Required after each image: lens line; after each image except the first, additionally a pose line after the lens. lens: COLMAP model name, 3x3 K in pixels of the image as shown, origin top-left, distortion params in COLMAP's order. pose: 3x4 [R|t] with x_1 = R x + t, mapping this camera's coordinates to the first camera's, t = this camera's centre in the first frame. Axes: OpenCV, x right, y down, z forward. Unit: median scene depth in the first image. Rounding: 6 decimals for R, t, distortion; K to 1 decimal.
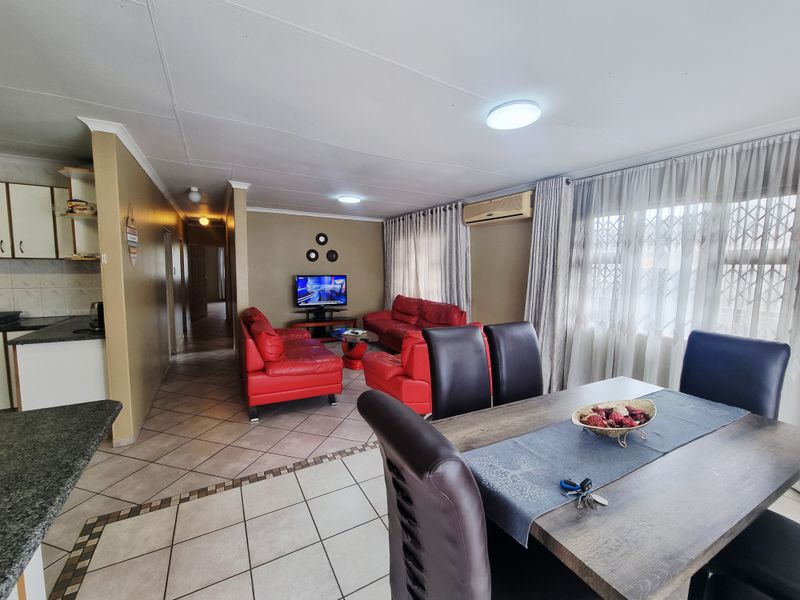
lens RADIAL K [[331.6, 0, 397.4], [0, 331.6, 298.7], [0, 0, 1]] dist [0.001455, 0.000171]
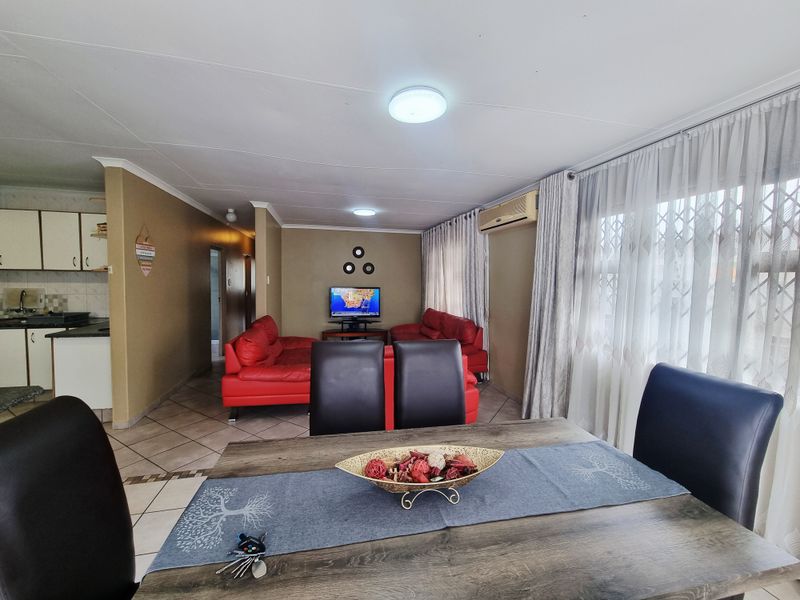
lens RADIAL K [[331.6, 0, 397.4], [0, 331.6, 298.7], [0, 0, 1]] dist [0.001455, 0.000171]
pose [[0.961003, 0.017868, -0.275960, 0.332314], [-0.029192, 0.998890, -0.036981, -0.001270], [0.274993, 0.043594, 0.960457, 0.093583]]
